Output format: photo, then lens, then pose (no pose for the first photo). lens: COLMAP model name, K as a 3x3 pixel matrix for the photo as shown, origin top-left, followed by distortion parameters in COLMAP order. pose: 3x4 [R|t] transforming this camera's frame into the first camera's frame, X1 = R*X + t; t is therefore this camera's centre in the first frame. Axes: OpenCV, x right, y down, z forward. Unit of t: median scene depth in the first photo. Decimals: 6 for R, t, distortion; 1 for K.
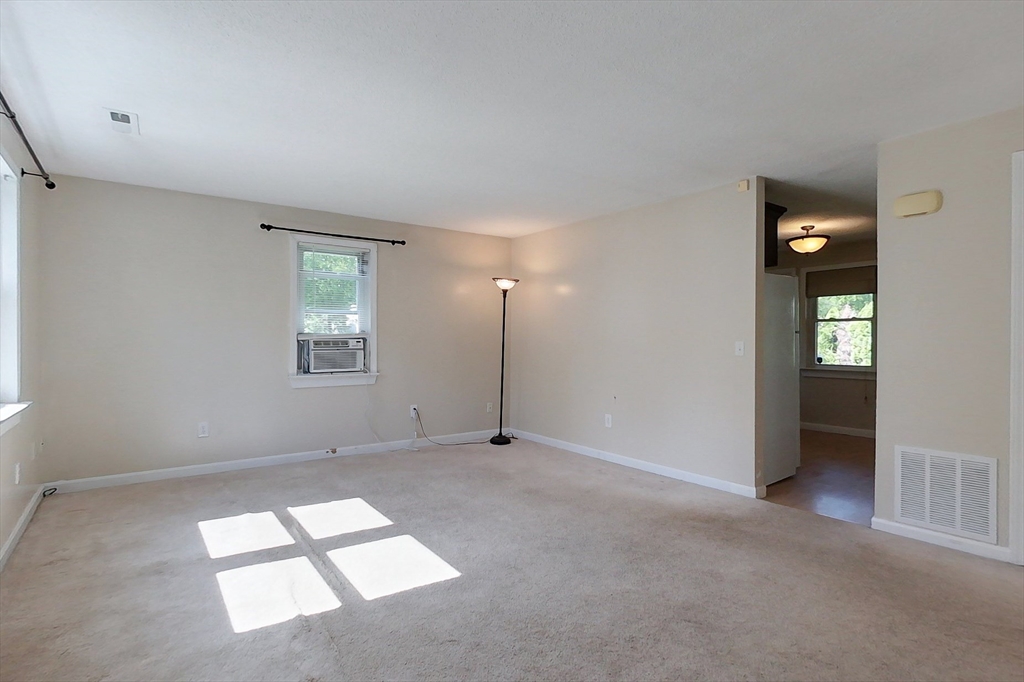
lens RADIAL K [[522.8, 0, 514.6], [0, 522.8, 338.8], [0, 0, 1]] dist [-0.005842, -0.000931]
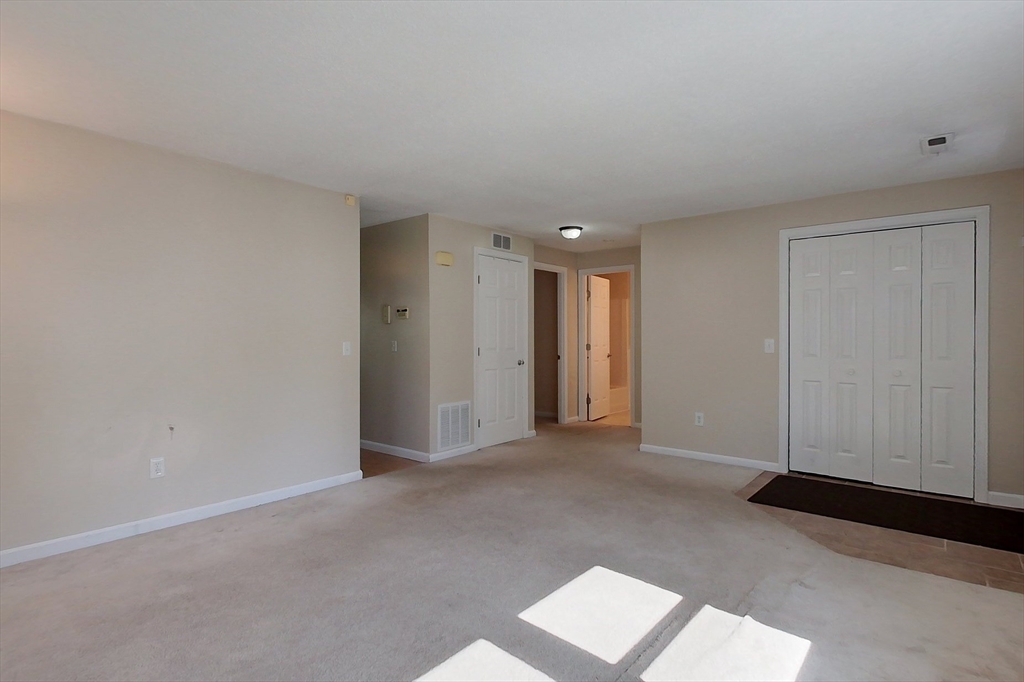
lens RADIAL K [[522.8, 0, 509.4], [0, 522.8, 341.1], [0, 0, 1]] dist [-0.005842, -0.000931]
pose [[-0.253362, -0.003923, 0.967364, -0.571593], [0.004590, 0.999976, 0.005257, -0.001033], [-0.967361, 0.005772, -0.253338, 0.768991]]
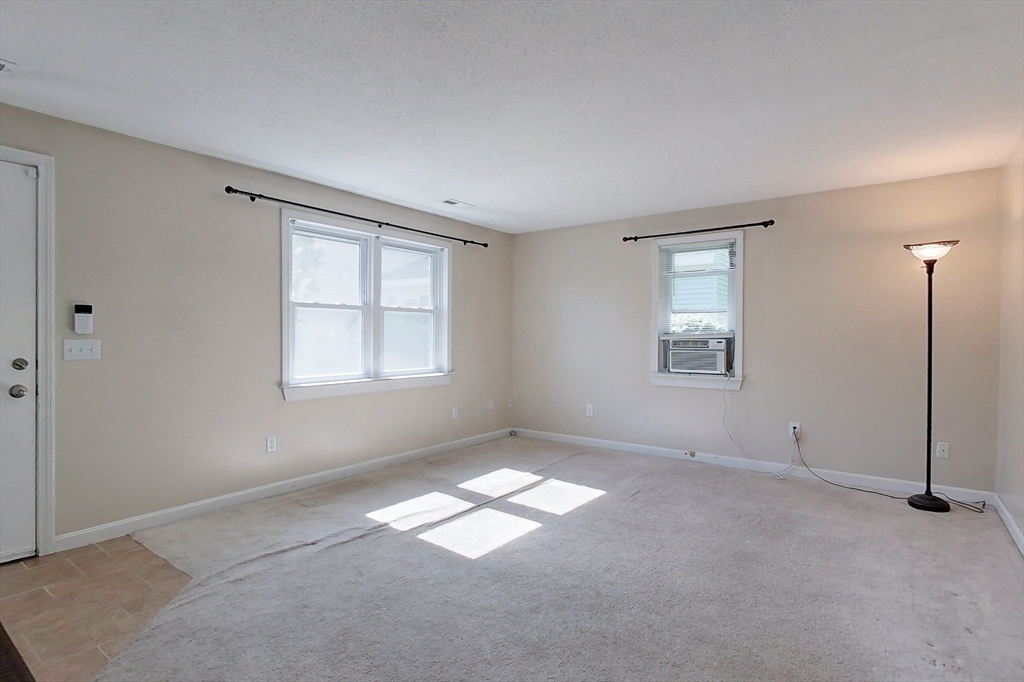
lens RADIAL K [[522.8, 0, 512.8], [0, 522.8, 339.2], [0, 0, 1]] dist [-0.005842, -0.000931]
pose [[0.292082, 0.003669, -0.956386, 0.505900], [-0.006019, 0.999980, 0.001998, 0.000935], [0.956374, 0.005173, 0.292099, 0.412639]]
